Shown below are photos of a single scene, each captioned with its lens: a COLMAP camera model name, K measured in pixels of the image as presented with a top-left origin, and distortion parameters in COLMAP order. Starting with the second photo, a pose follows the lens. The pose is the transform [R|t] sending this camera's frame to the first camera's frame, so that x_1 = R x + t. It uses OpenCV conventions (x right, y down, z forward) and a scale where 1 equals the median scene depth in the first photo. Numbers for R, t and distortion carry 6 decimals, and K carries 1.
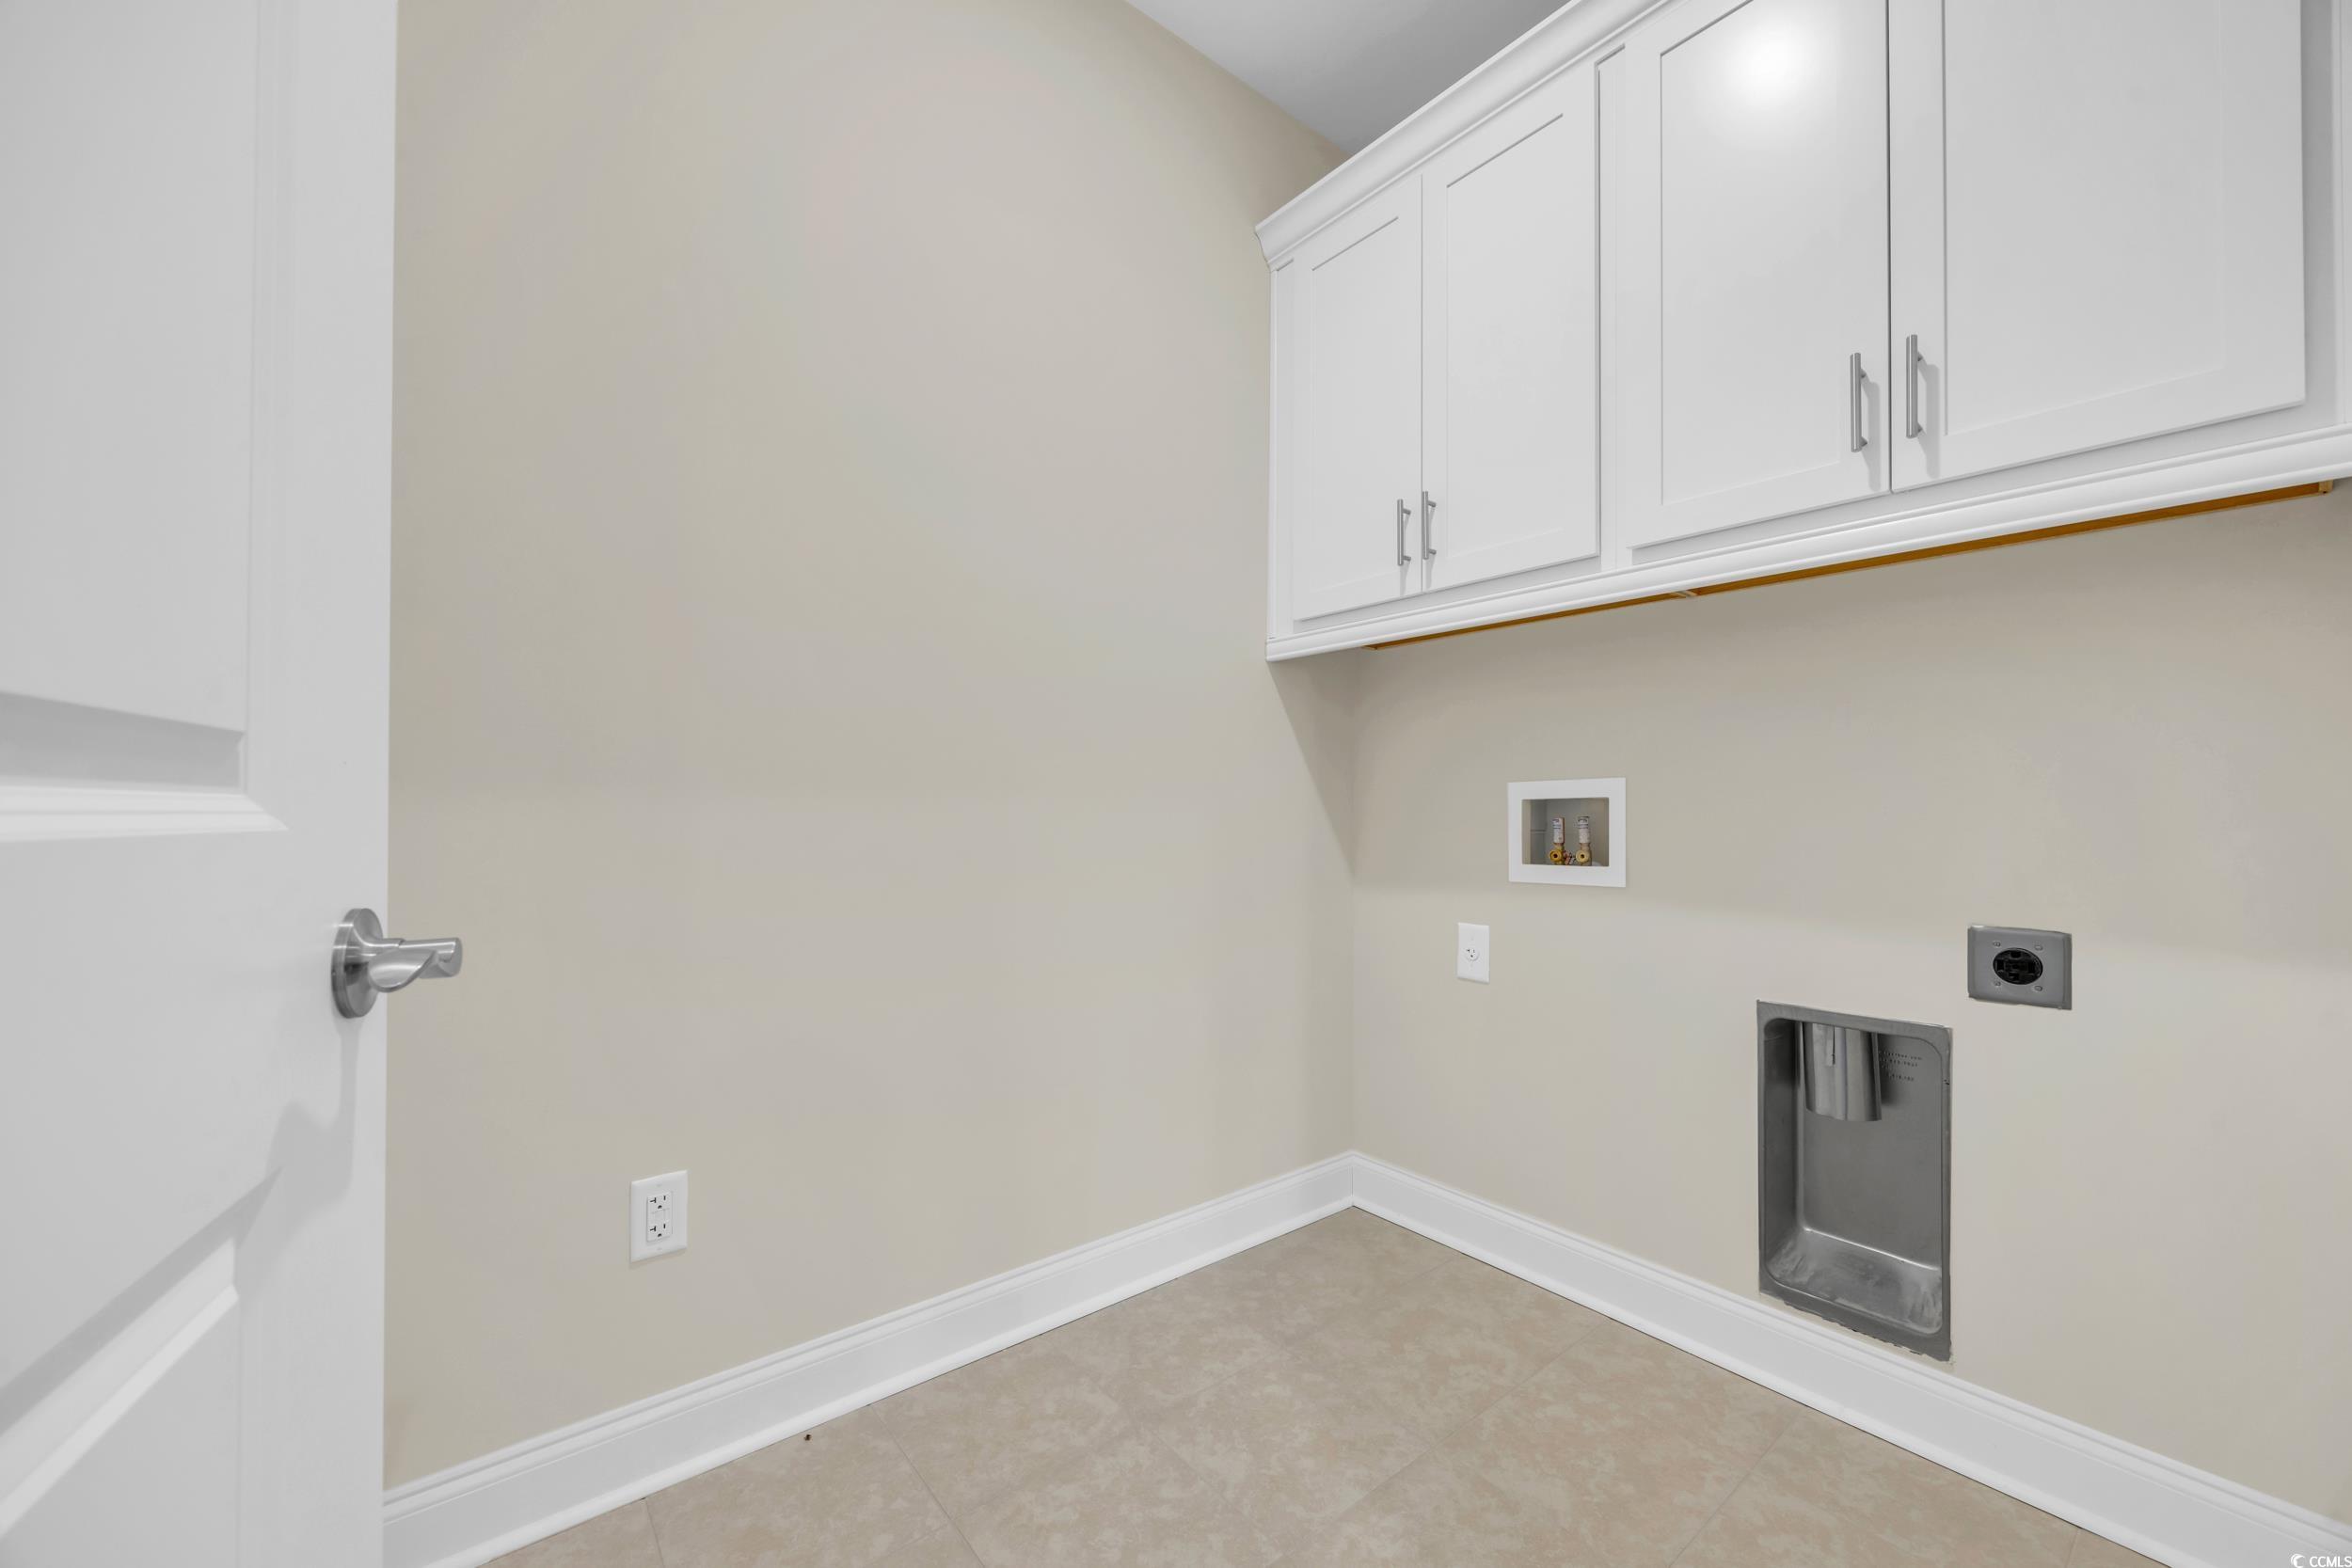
lens RADIAL K [[896.0, 0, 1175.0], [0, 896.0, 794.3], [0, 0, 1]] dist [-0.003628, -0.000793]
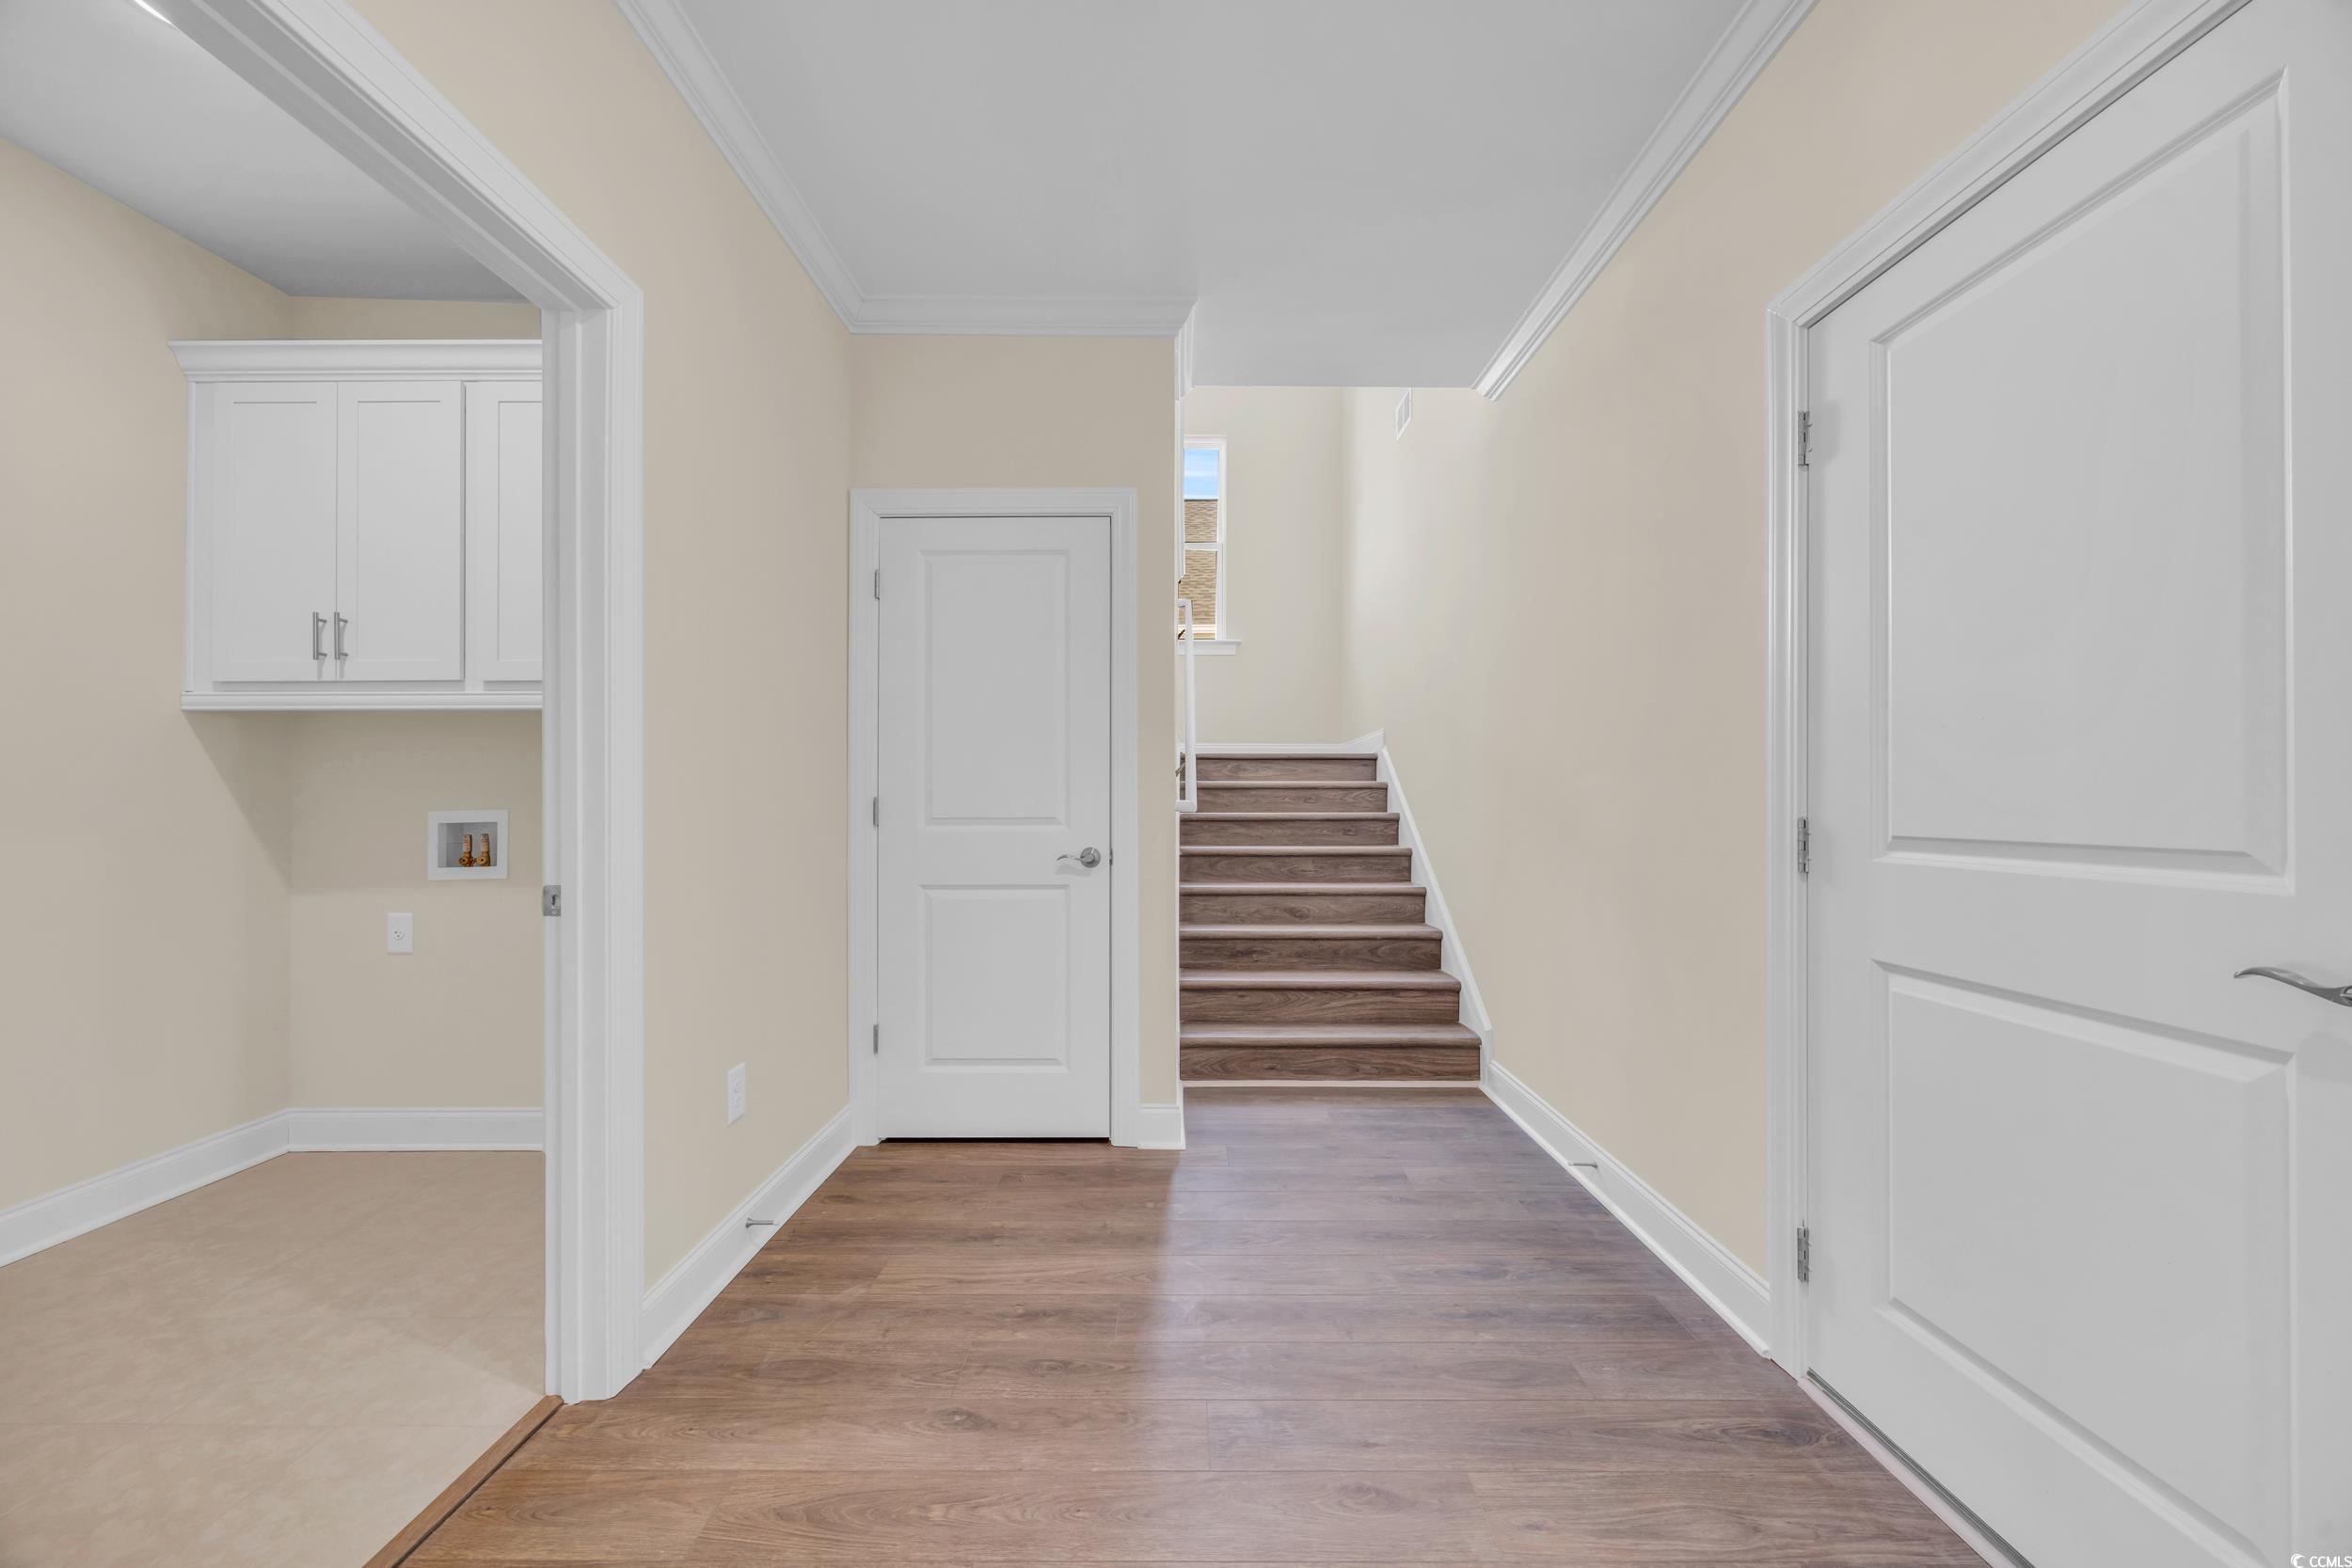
lens RADIAL K [[896.0, 0, 1177.2], [0, 896.0, 796.3], [0, 0, 1]] dist [-0.003628, -0.000793]
pose [[0.623863, -0.000018, 0.781533, 0.002542], [-0.008030, 0.999947, 0.006432, -0.060338], [-0.781492, -0.010288, 0.623830, -0.891213]]
